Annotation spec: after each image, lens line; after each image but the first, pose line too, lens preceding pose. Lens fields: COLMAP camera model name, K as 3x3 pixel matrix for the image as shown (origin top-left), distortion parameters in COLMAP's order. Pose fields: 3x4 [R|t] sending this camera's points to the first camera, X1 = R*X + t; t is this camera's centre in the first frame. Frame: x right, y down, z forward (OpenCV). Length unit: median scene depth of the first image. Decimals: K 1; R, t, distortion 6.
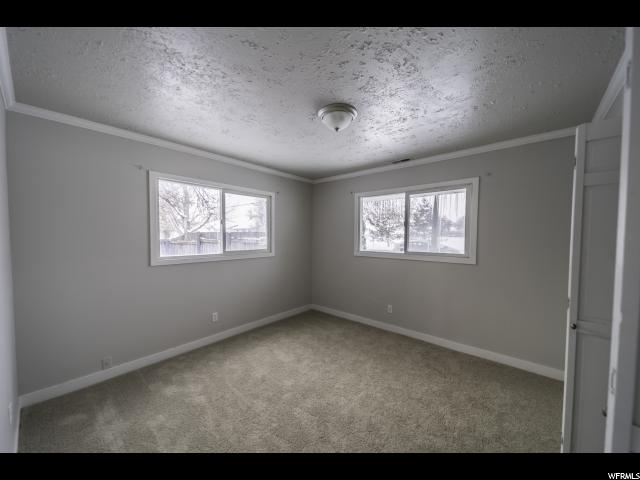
lens RADIAL K [[235.4, 0, 314.5], [0, 235.4, 243.3], [0, 0, 1]] dist [0.019910, -0.000162]
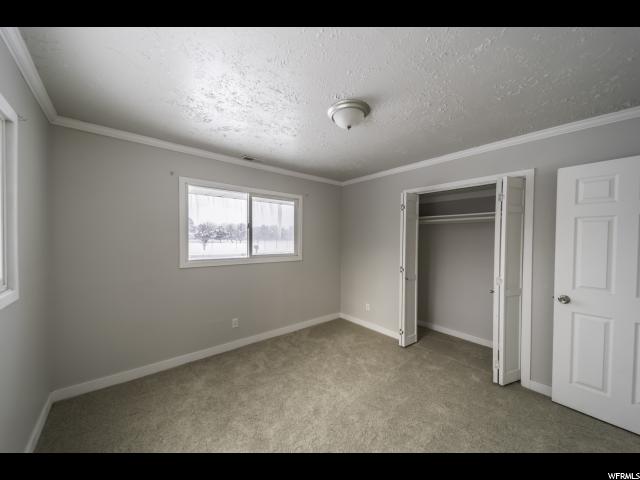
lens RADIAL K [[235.4, 0, 314.5], [0, 235.4, 243.3], [0, 0, 1]] dist [0.019910, -0.000162]
pose [[0.164171, -0.014797, 0.986321, -0.530090], [0.033437, 0.999396, 0.009428, -0.014559], [-0.985865, 0.031432, 0.164567, 0.613699]]
